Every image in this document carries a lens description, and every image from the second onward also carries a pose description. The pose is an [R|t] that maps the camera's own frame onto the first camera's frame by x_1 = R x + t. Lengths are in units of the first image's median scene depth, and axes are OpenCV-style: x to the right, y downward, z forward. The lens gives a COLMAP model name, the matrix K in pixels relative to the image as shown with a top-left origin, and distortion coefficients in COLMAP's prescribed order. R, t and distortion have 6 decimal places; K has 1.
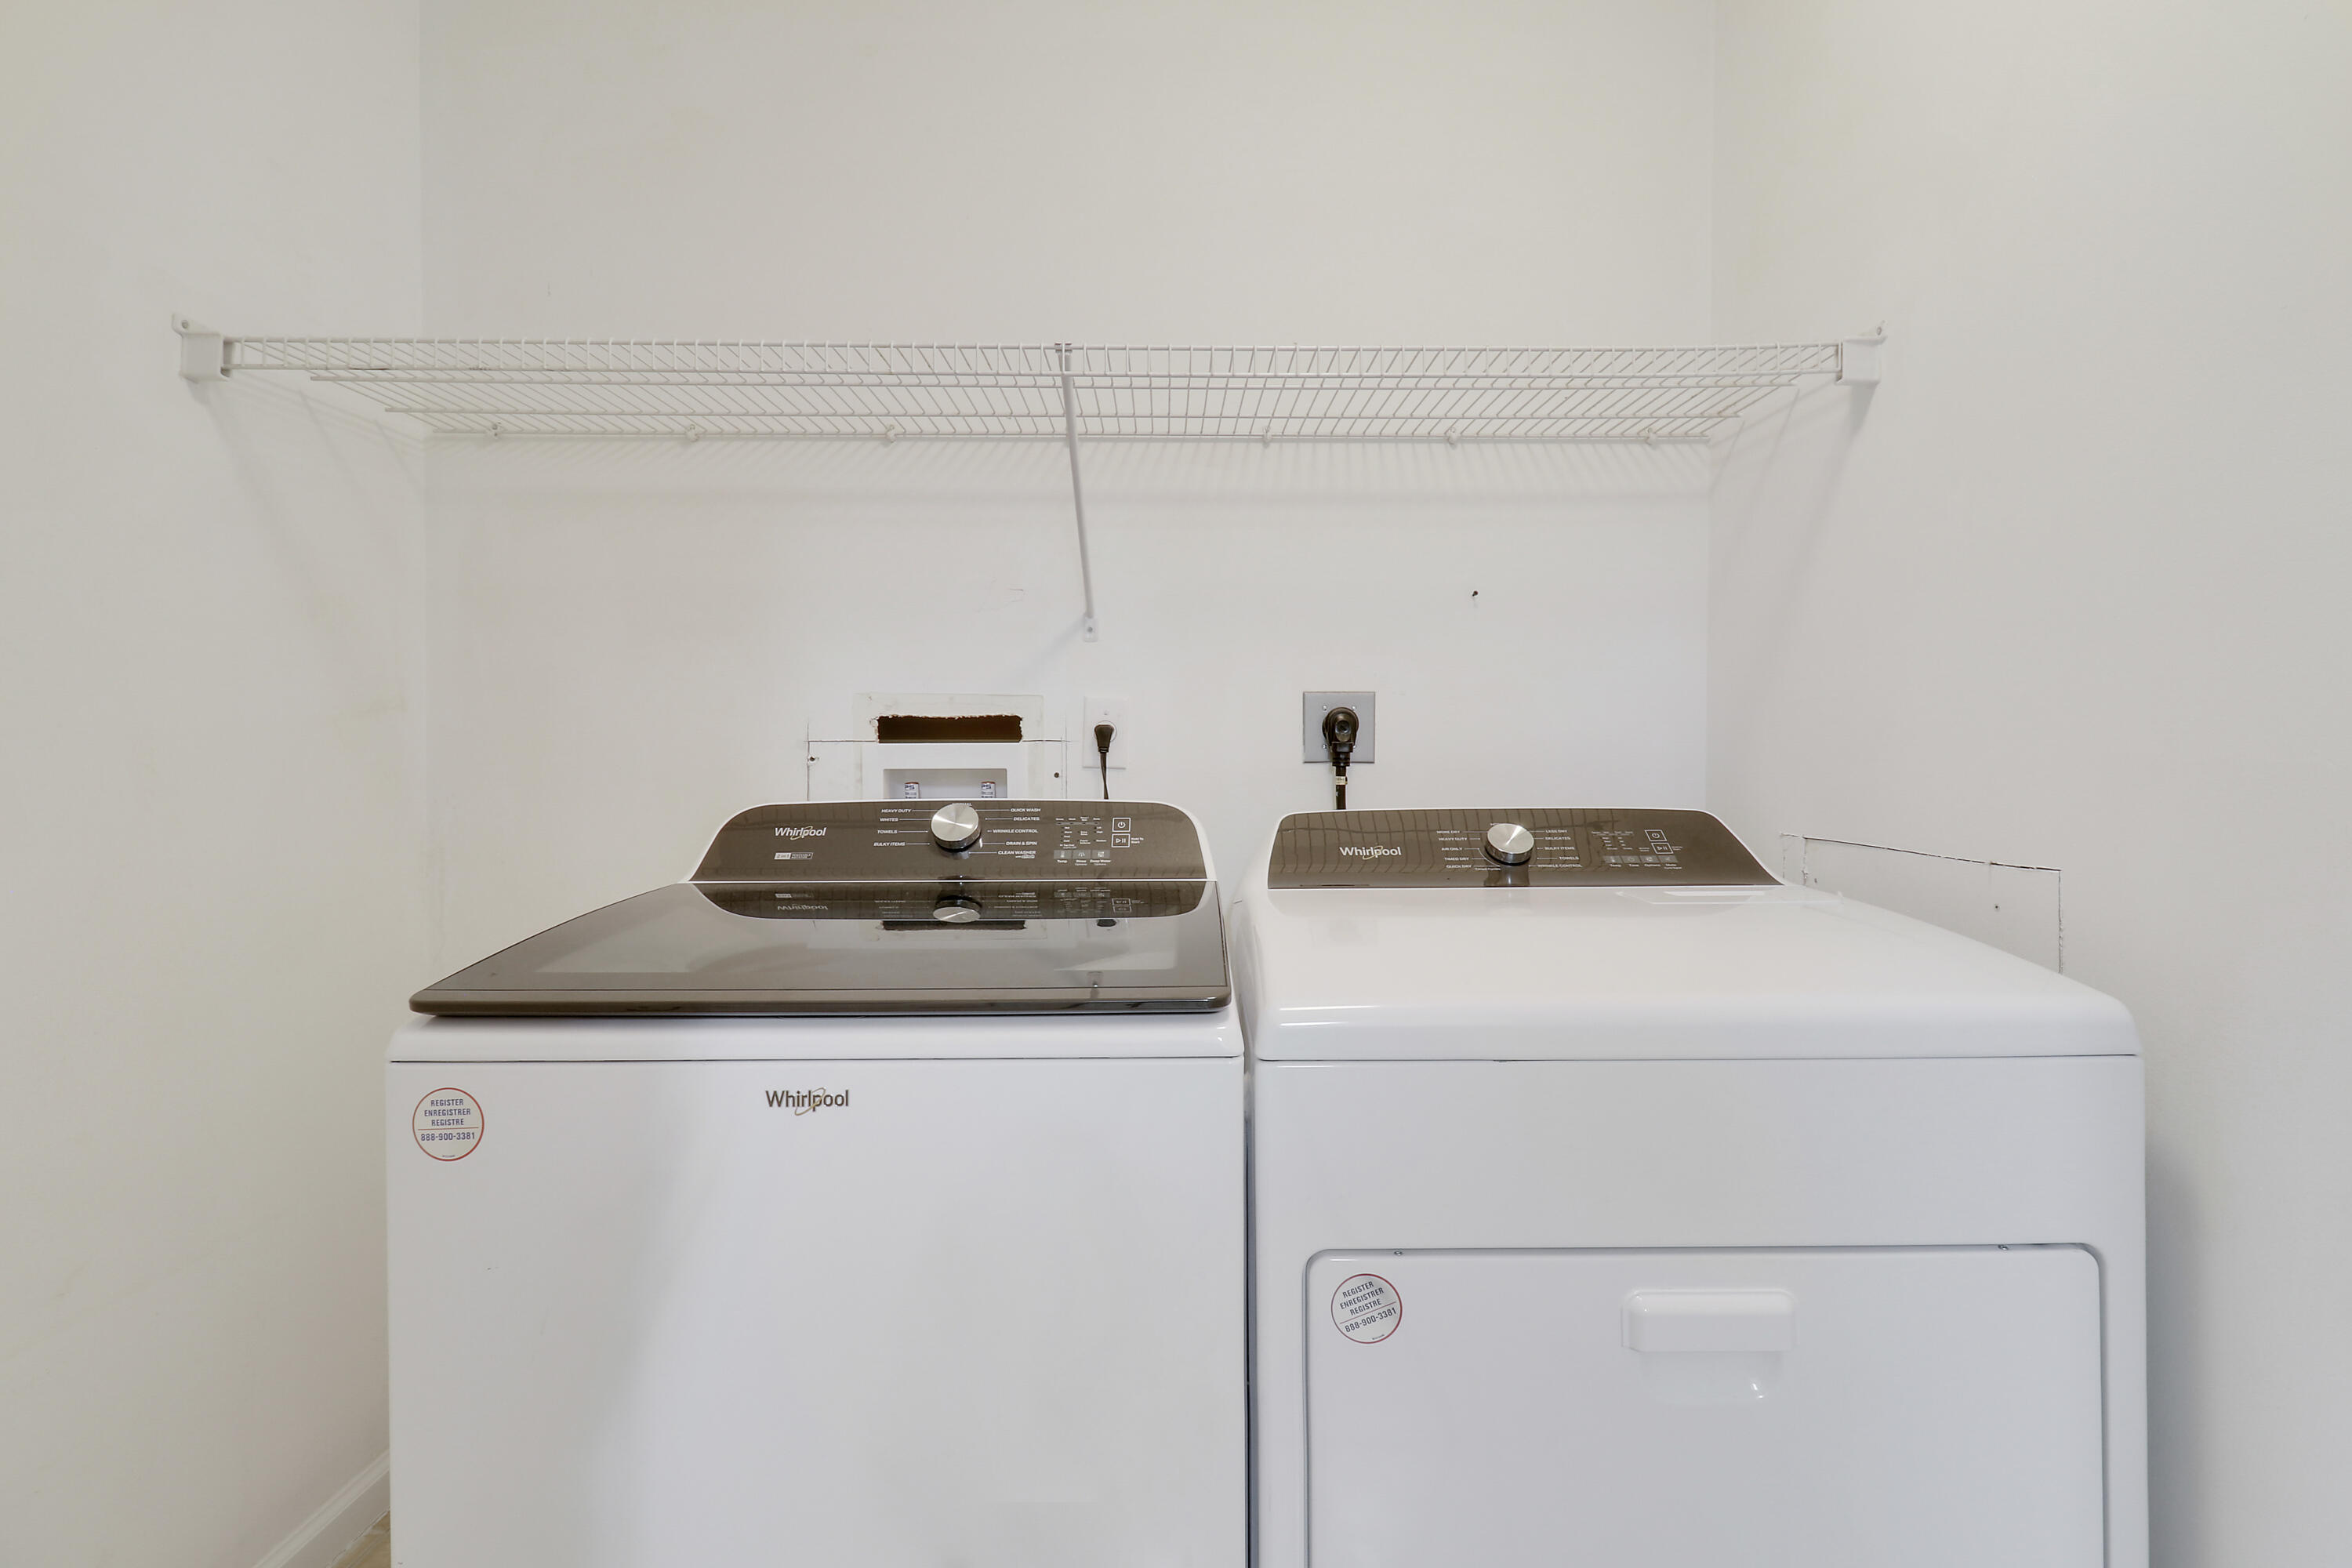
lens RADIAL K [[1117.0, 0, 1185.8], [0, 1117.0, 760.5], [0, 0, 1]] dist [0.001203, -0.012140]
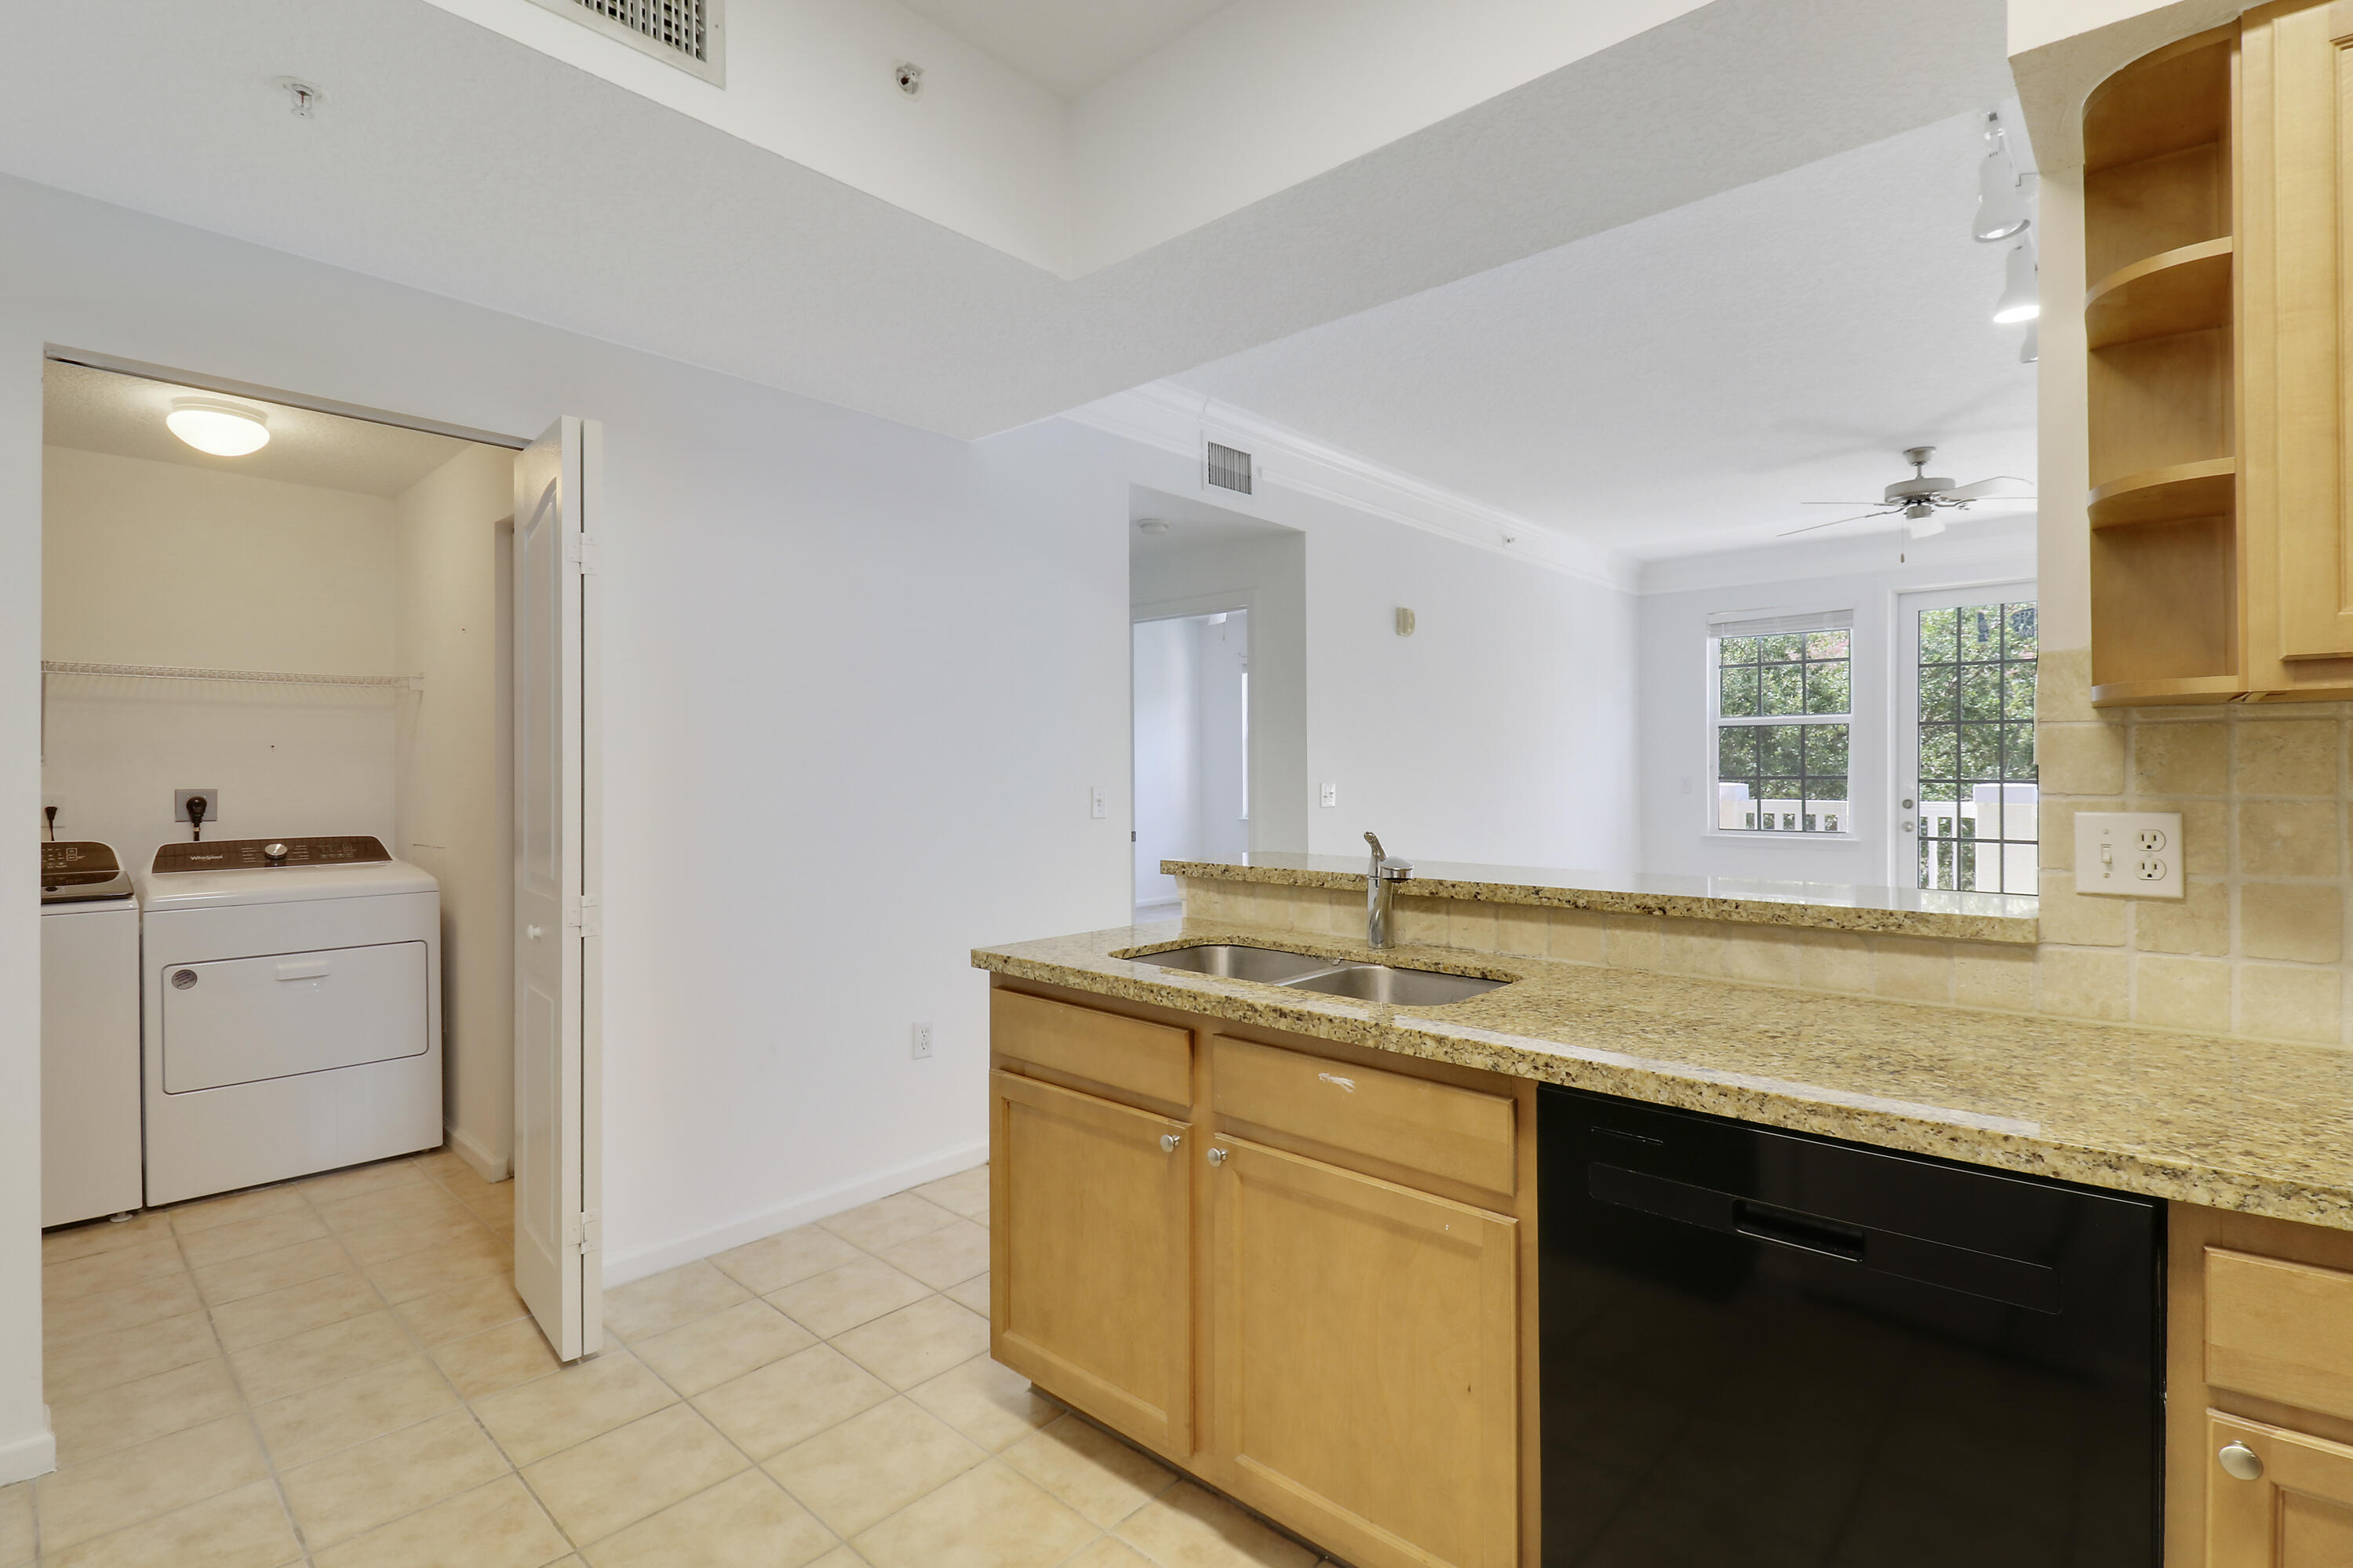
lens RADIAL K [[1086.0, 0, 1188.9], [0, 1086.0, 768.6], [0, 0, 1]] dist [-0.002255, -0.000423]
pose [[0.680336, 0.002451, 0.732896, -0.126498], [-0.000729, 0.999996, -0.002667, -0.117972], [-0.732900, 0.001280, 0.680335, -2.361326]]
